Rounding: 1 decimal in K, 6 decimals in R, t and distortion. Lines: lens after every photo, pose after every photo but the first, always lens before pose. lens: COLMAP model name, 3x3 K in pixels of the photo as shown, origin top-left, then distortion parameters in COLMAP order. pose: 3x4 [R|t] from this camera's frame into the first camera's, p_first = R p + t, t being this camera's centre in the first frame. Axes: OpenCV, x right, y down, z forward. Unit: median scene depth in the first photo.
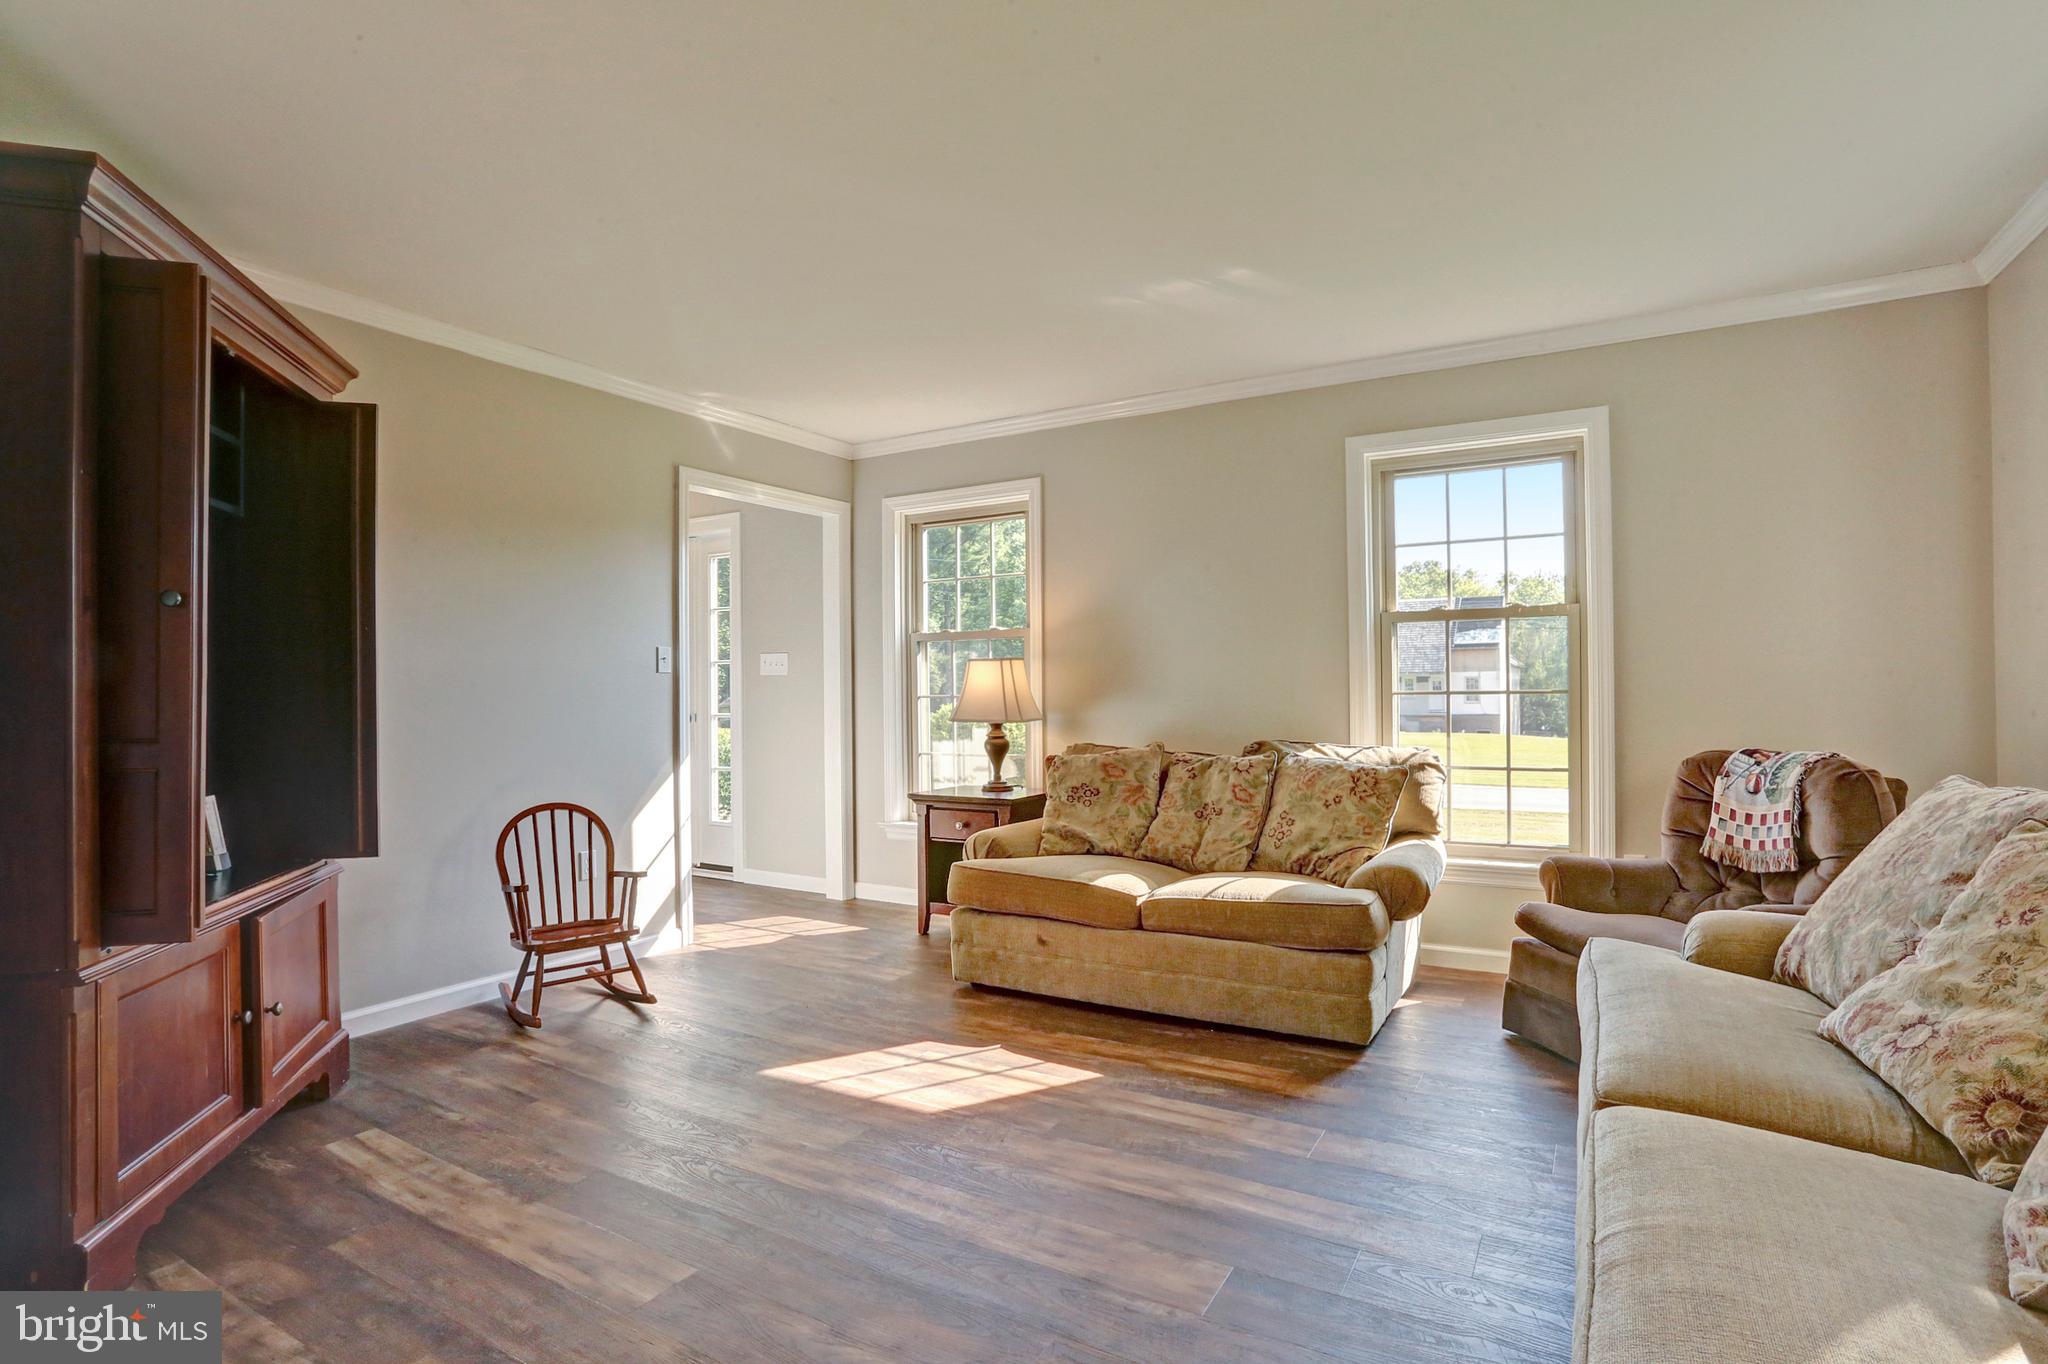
lens RADIAL K [[1012.9, 0, 1024.0], [0, 1012.9, 682.0], [0, 0, 1]] dist [-0.075823, 0.034641]
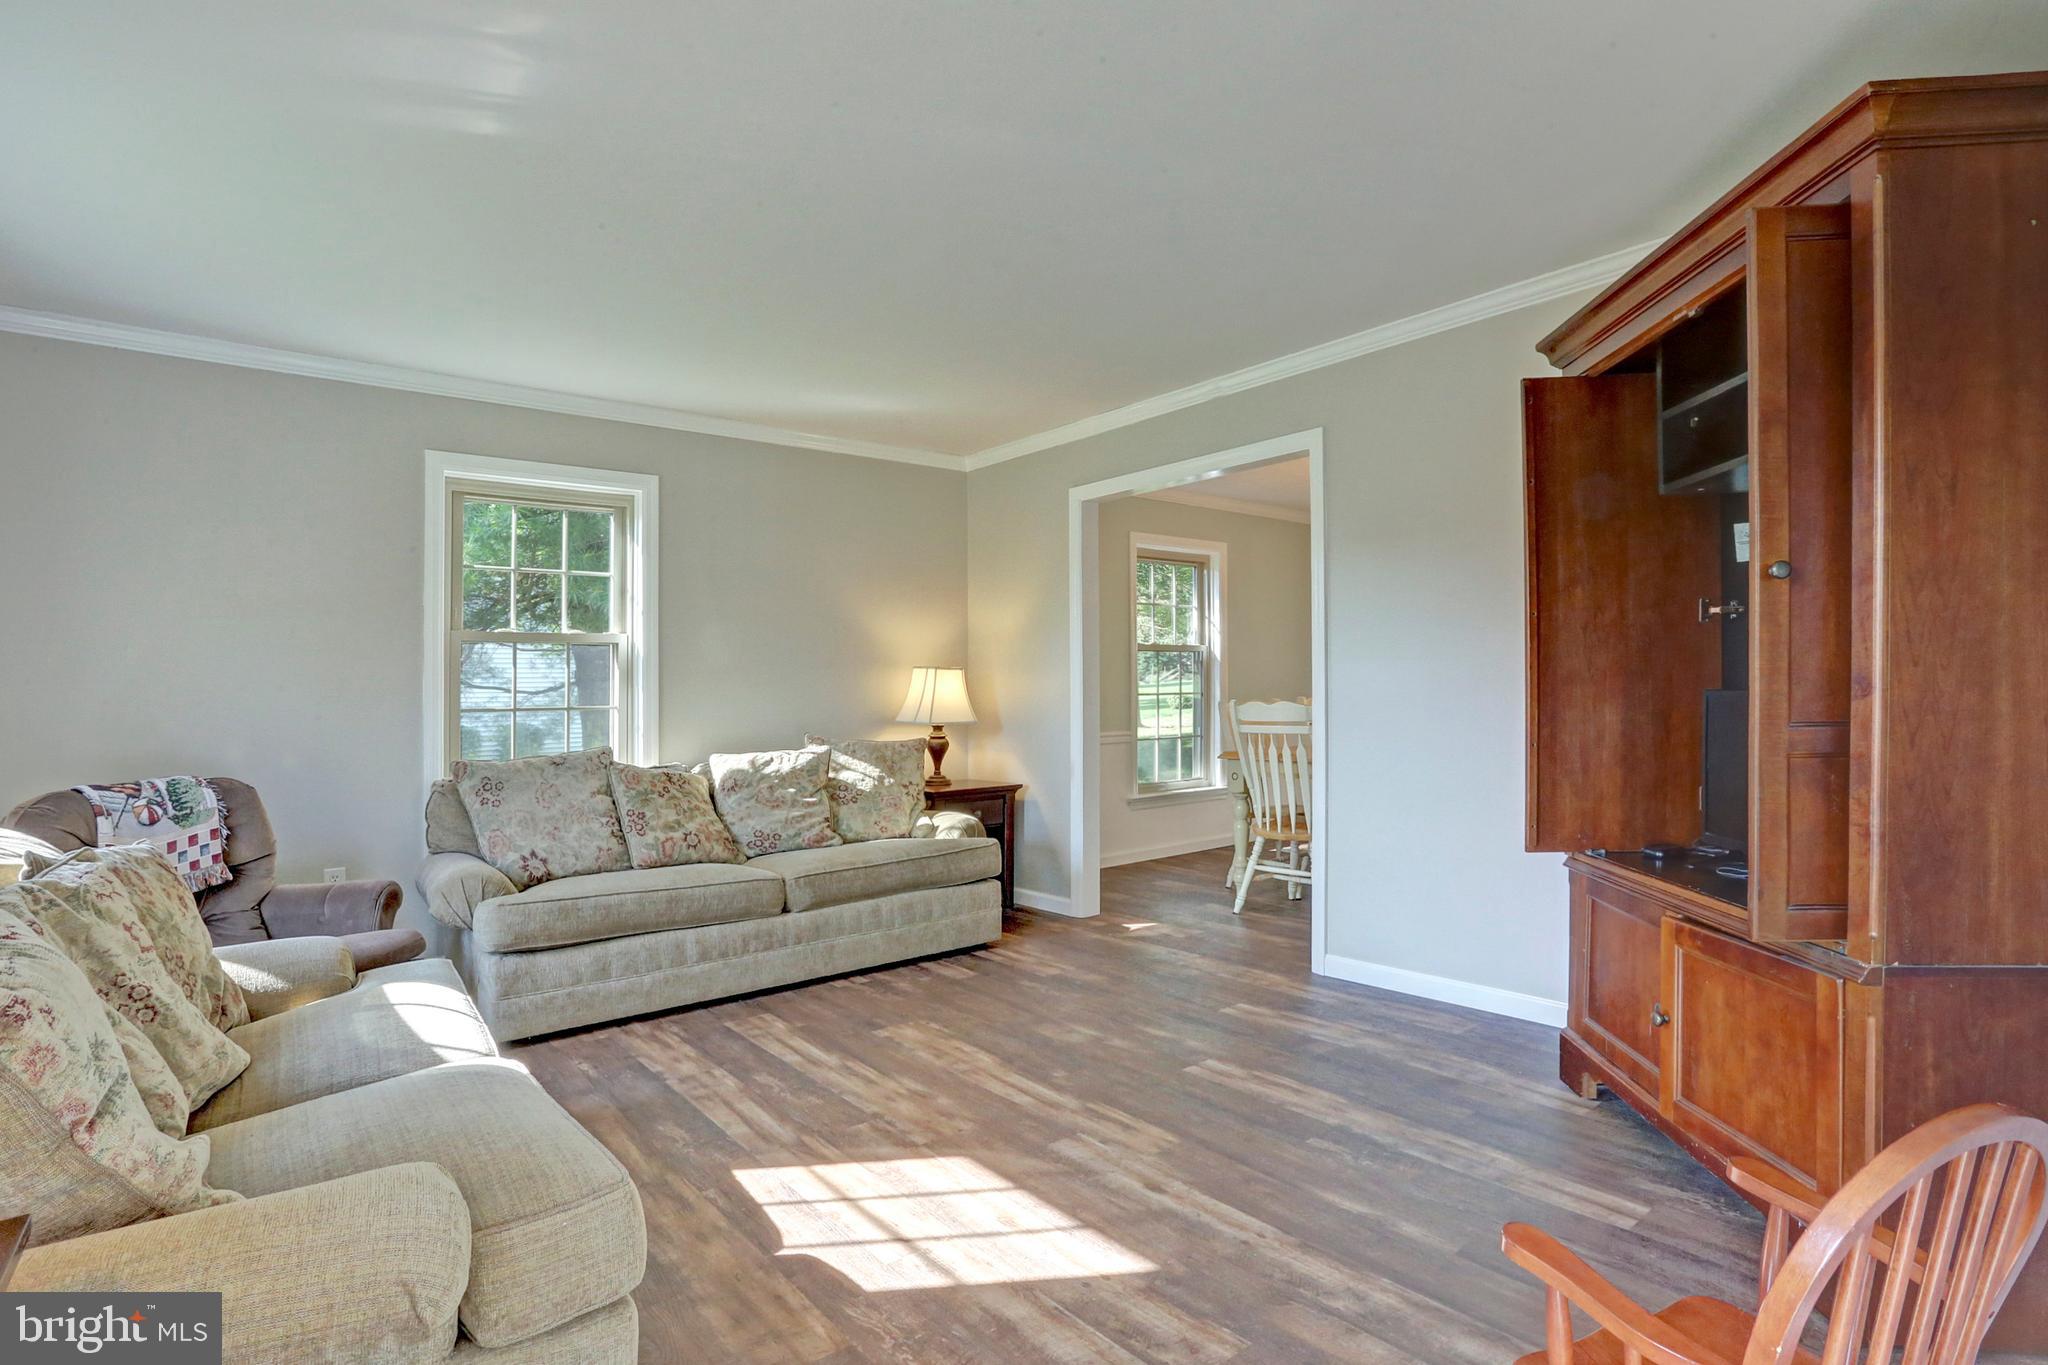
lens RADIAL K [[1012.9, 0, 1024.0], [0, 1012.9, 682.5], [0, 0, 1]] dist [-0.075823, 0.034641]
pose [[-0.938255, 0.035694, 0.344097, -0.673037], [0.028763, 0.999268, -0.025228, 0.037153], [-0.344746, -0.013773, -0.938595, 2.603874]]
